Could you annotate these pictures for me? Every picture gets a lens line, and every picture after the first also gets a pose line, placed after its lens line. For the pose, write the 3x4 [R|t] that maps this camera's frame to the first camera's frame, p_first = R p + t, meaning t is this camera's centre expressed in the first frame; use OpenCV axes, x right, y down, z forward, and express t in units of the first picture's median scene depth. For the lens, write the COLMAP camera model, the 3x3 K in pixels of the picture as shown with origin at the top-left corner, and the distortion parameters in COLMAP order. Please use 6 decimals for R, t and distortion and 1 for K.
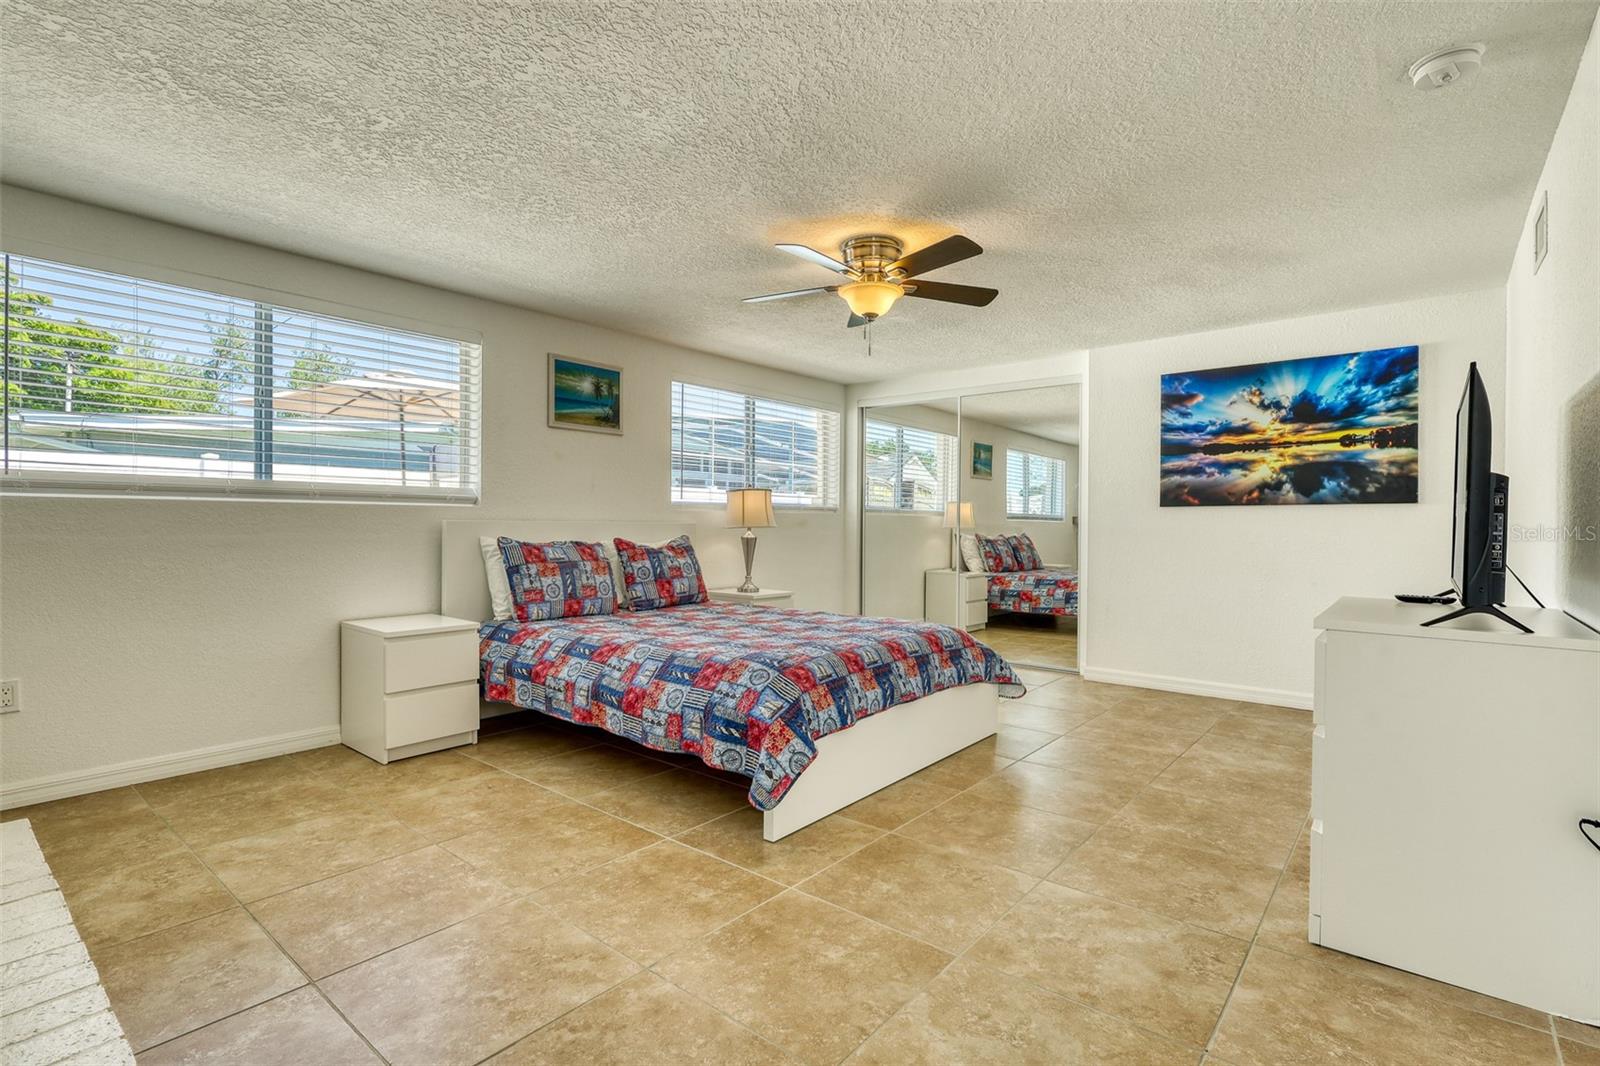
lens RADIAL K [[742.1, 0, 774.6], [0, 742.1, 549.3], [0, 0, 1]] dist [-0.001337, 0.000213]
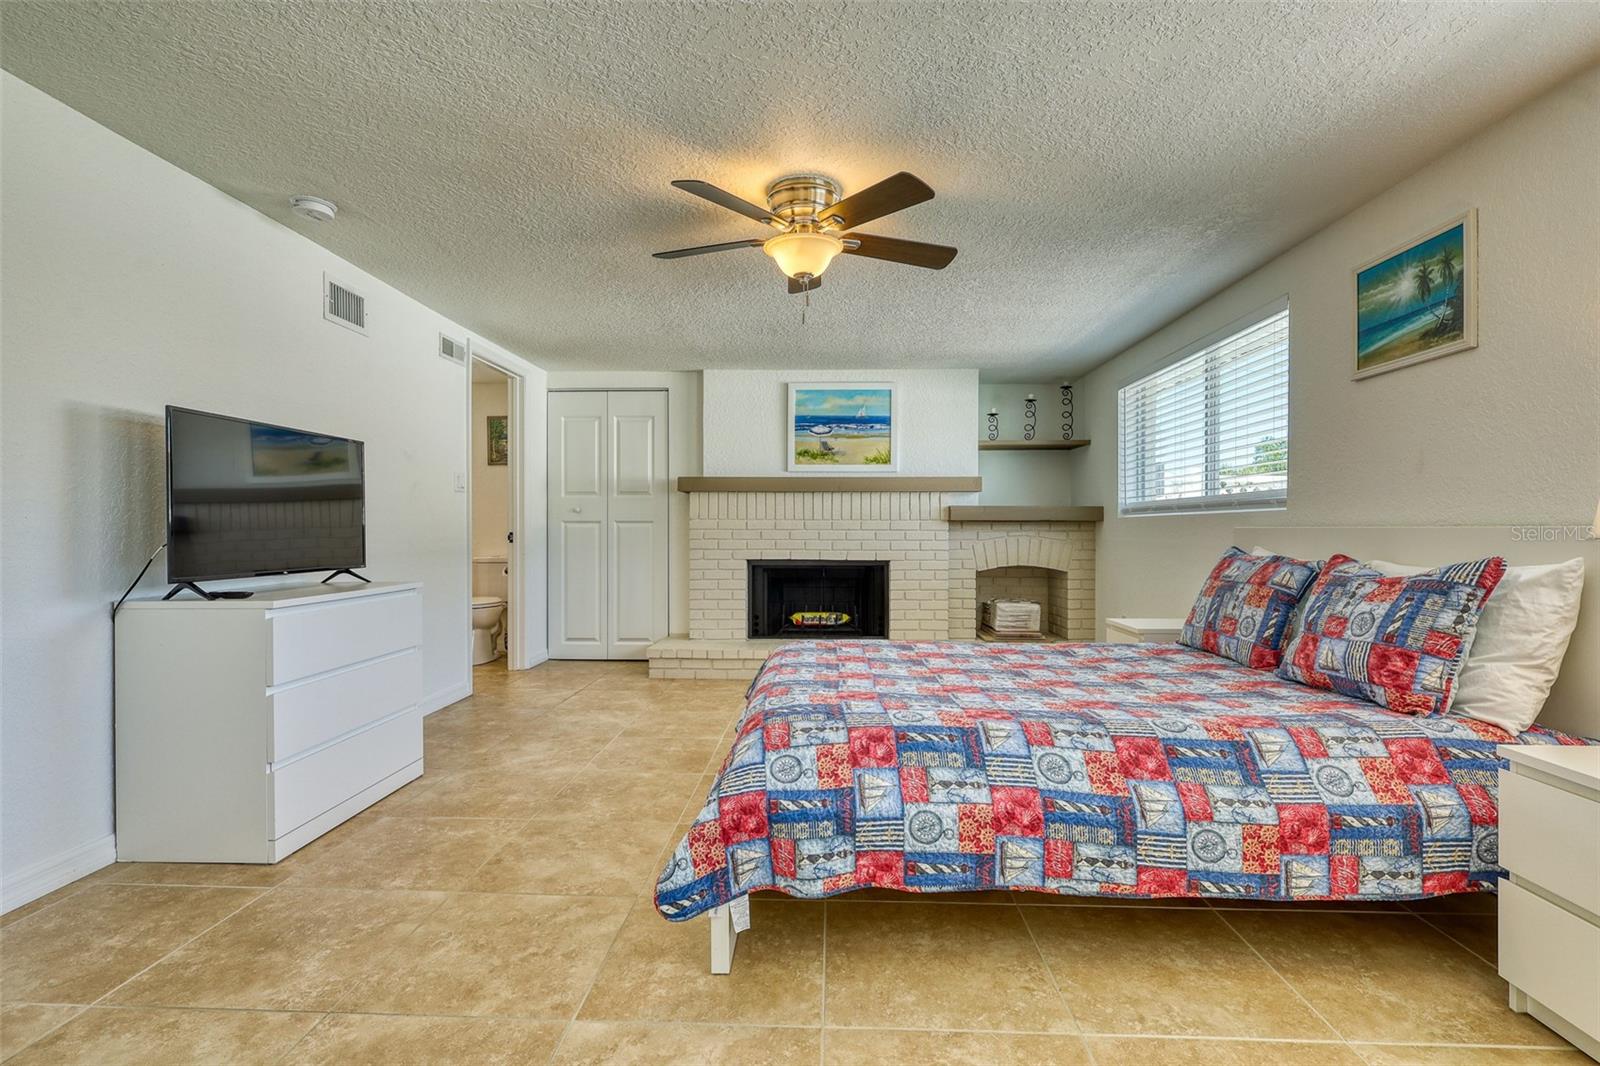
lens RADIAL K [[784.5, 0, 807.0], [0, 784.5, 503.9], [0, 0, 1]] dist [-0.002694, 0.000463]
pose [[-0.782749, -0.028910, -0.621666, 0.544470], [-0.029057, 0.999529, -0.009896, -0.040680], [0.621659, 0.010318, -0.783220, 1.367007]]
